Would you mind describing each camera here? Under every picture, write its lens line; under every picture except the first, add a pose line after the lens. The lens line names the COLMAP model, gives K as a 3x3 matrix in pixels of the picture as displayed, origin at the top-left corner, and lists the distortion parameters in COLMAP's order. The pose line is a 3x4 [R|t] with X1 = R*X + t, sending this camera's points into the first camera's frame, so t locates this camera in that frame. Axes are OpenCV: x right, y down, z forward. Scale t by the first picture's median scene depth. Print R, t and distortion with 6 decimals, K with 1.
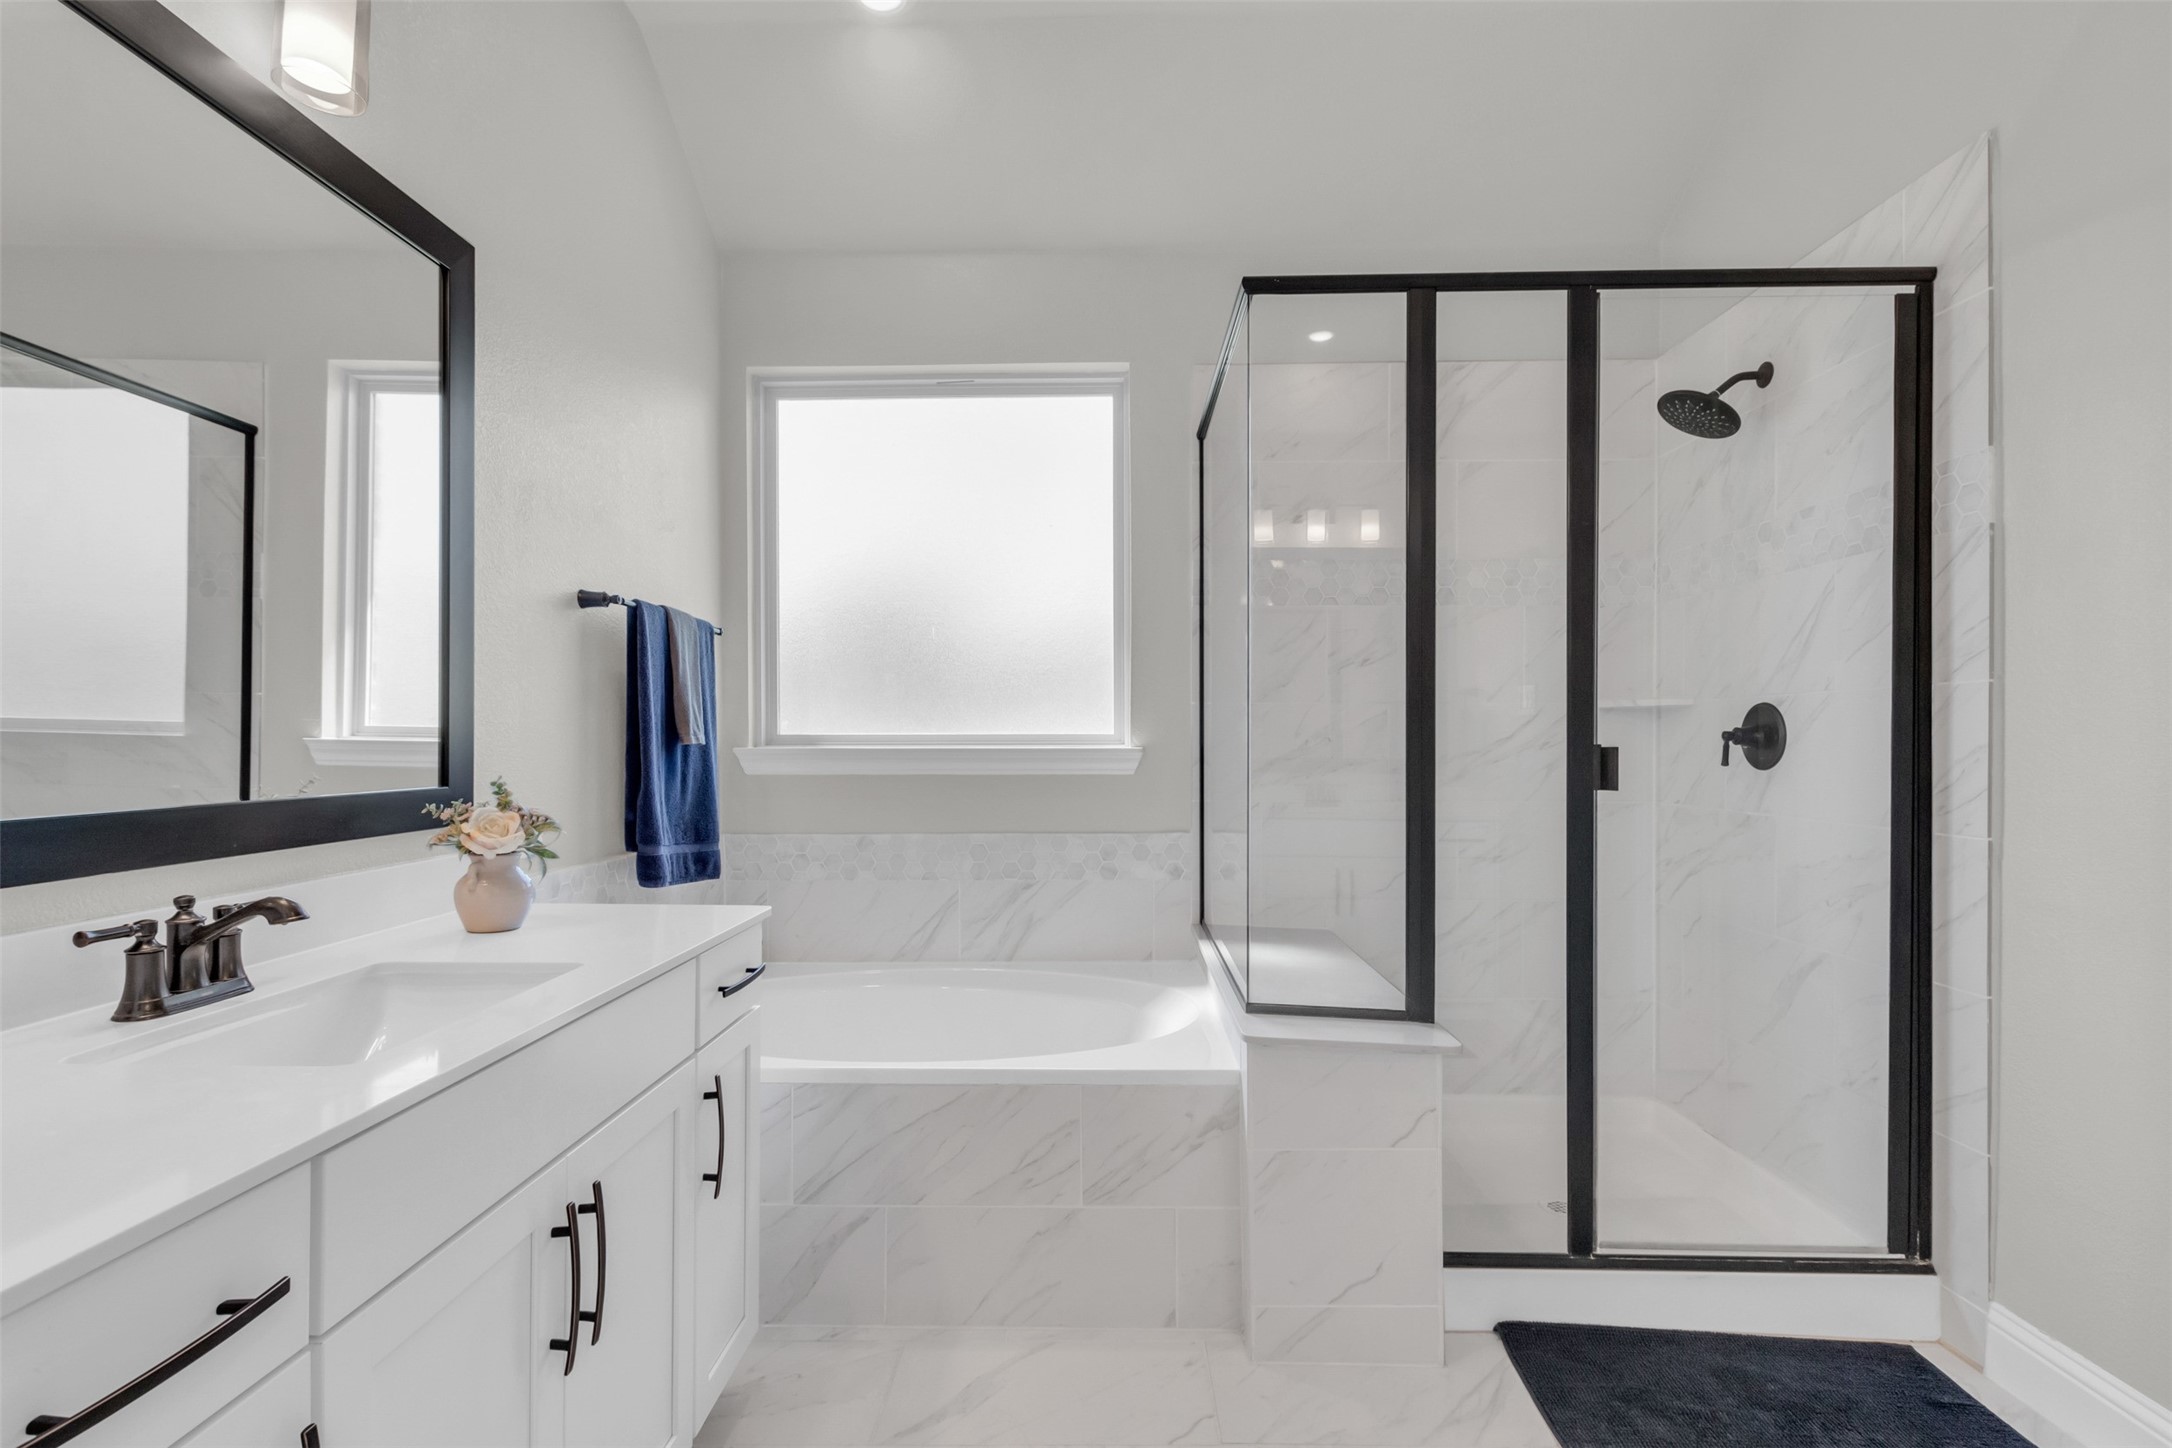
lens RADIAL K [[999.2, 0, 1088.2], [0, 999.2, 743.2], [0, 0, 1]] dist [0.007893, -0.003464]
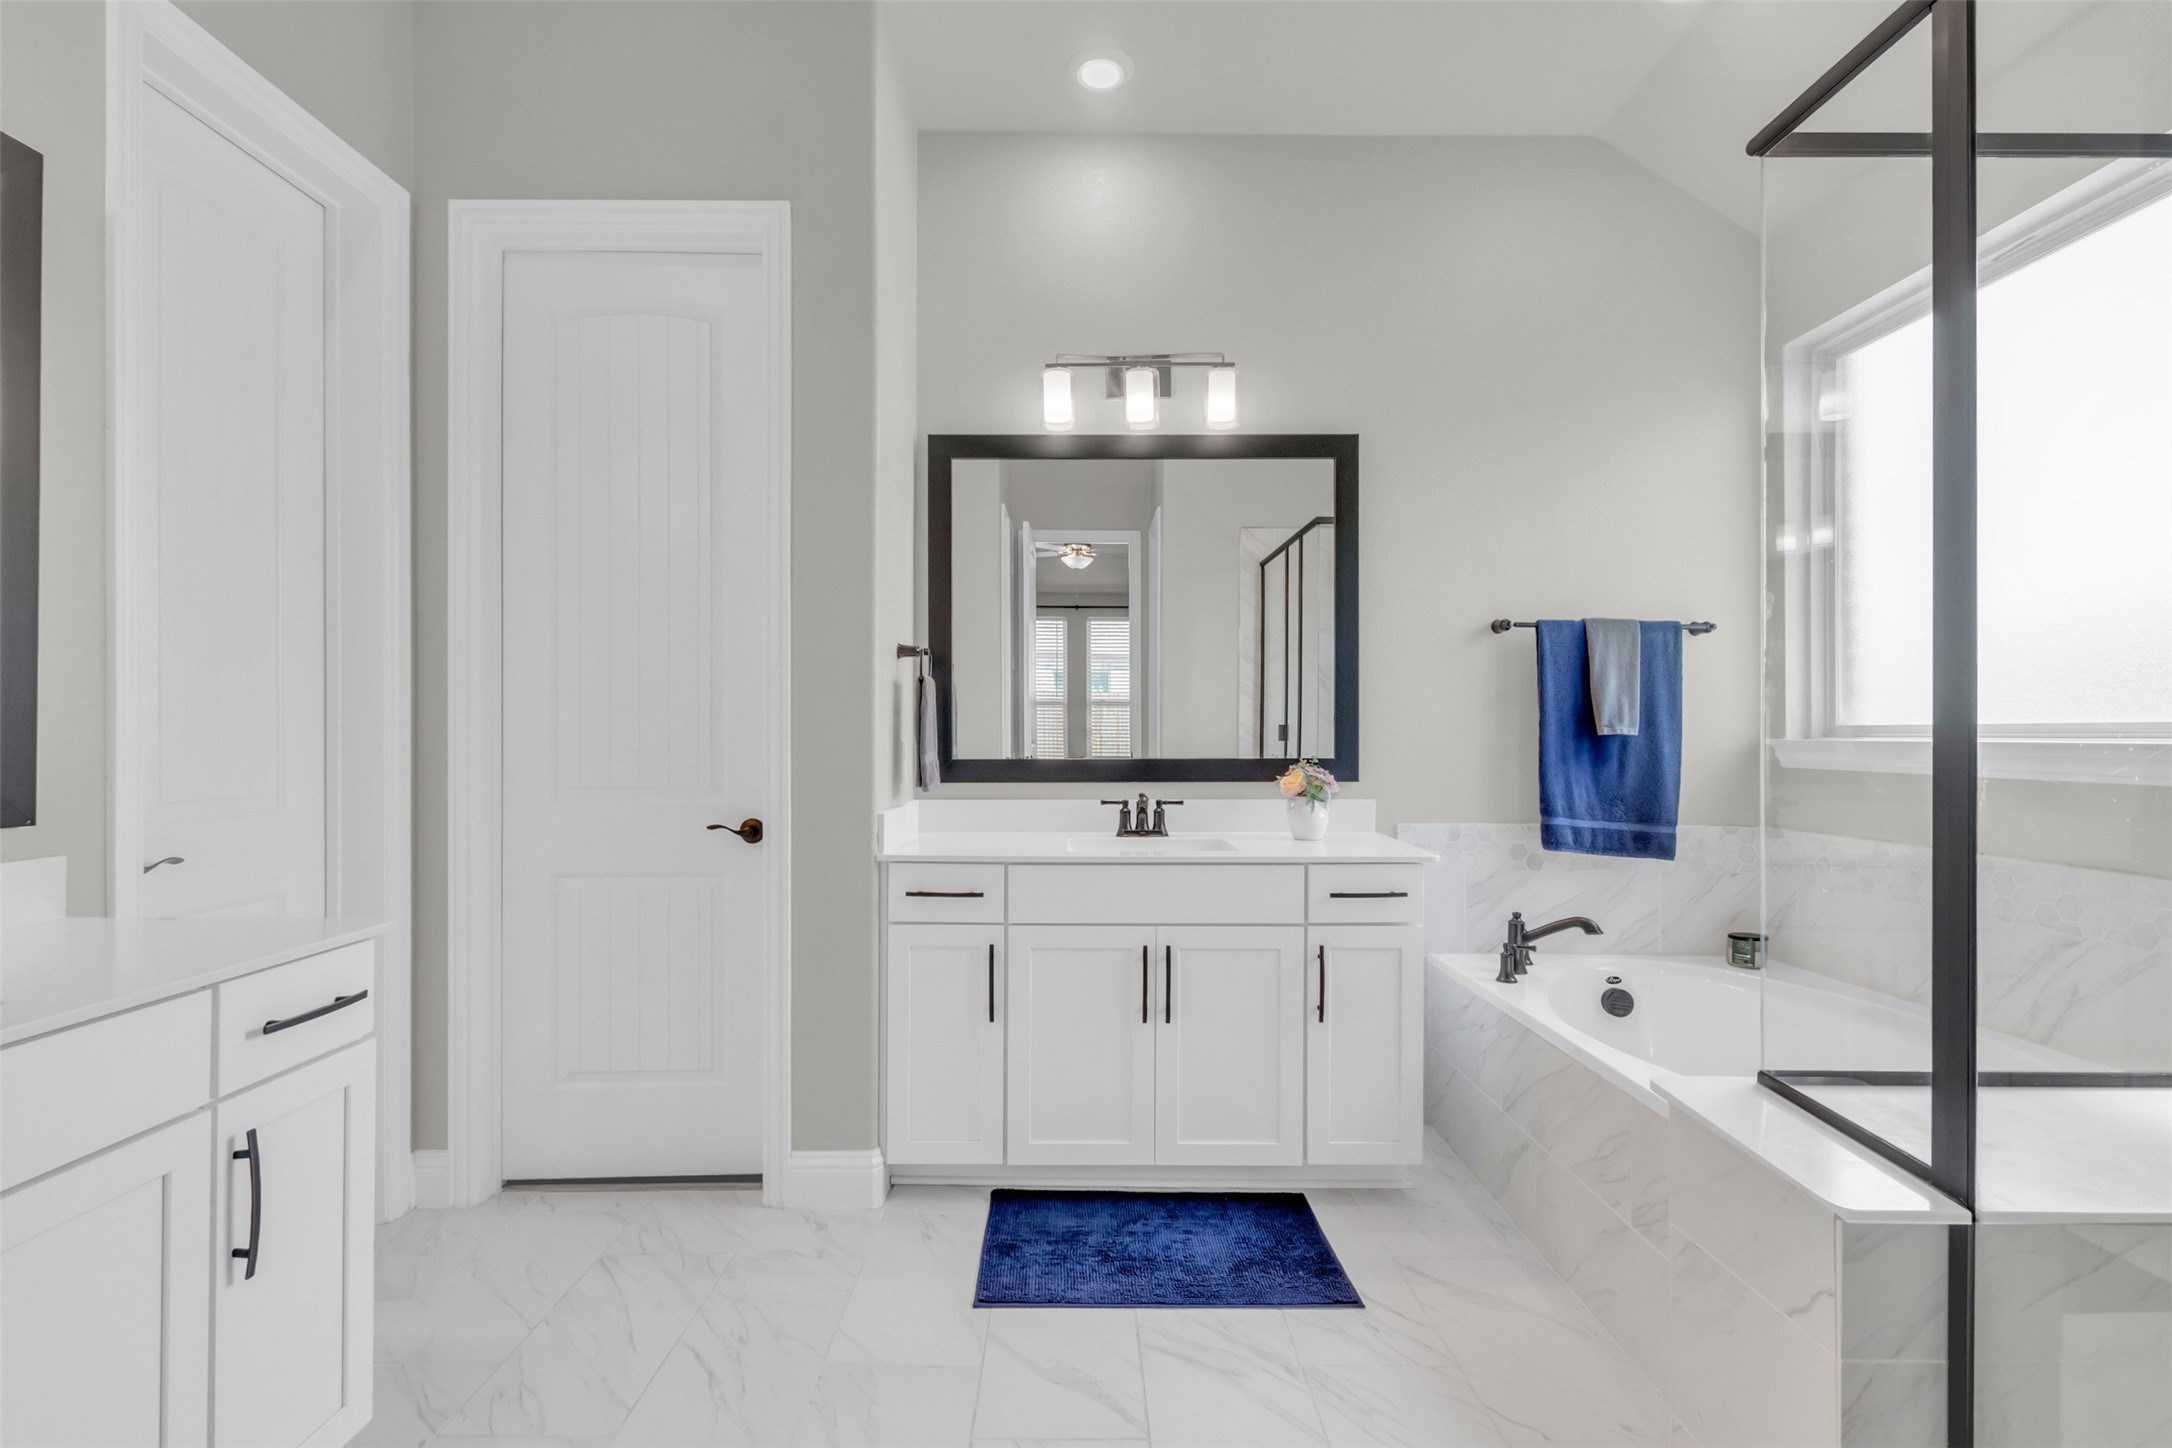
lens RADIAL K [[999.2, 0, 1087.6], [0, 999.2, 723.5], [0, 0, 1]] dist [0.007893, -0.003464]
pose [[0.019963, -0.012466, -0.999723, 0.789841], [-0.003952, 0.999913, -0.012548, 0.004801], [0.999793, 0.004202, 0.019912, 0.399308]]
